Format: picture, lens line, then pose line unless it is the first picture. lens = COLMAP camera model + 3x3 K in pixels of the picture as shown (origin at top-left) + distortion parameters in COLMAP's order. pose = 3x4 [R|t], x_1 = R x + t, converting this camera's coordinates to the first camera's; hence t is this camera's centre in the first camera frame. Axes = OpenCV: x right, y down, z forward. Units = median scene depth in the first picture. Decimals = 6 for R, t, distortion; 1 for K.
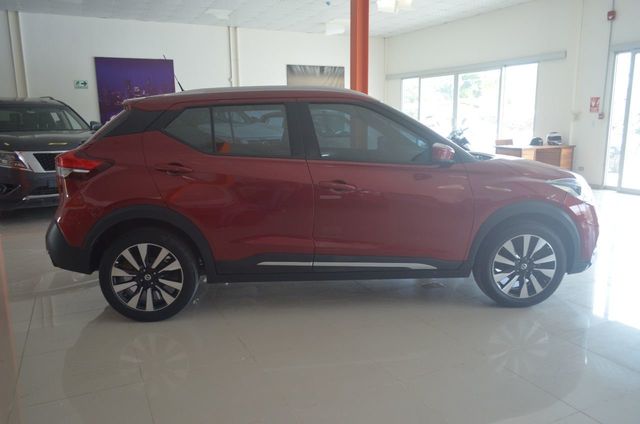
lens RADIAL K [[500.4, 0, 319.4], [0, 500.4, 213.0], [0, 0, 1]] dist [0.005619, -0.009517]
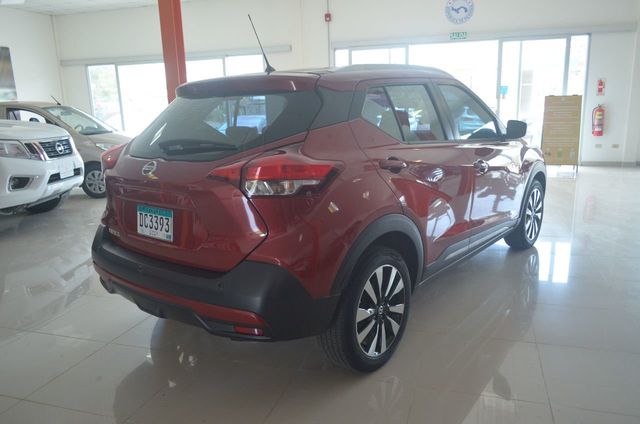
lens RADIAL K [[500.4, 0, 320.8], [0, 500.4, 209.9], [0, 0, 1]] dist [0.005619, -0.009517]
pose [[0.686918, -0.170021, 0.706567, -0.354088], [0.164589, 0.983382, 0.076619, -0.036637], [-0.707852, 0.063662, 0.703486, 0.199187]]
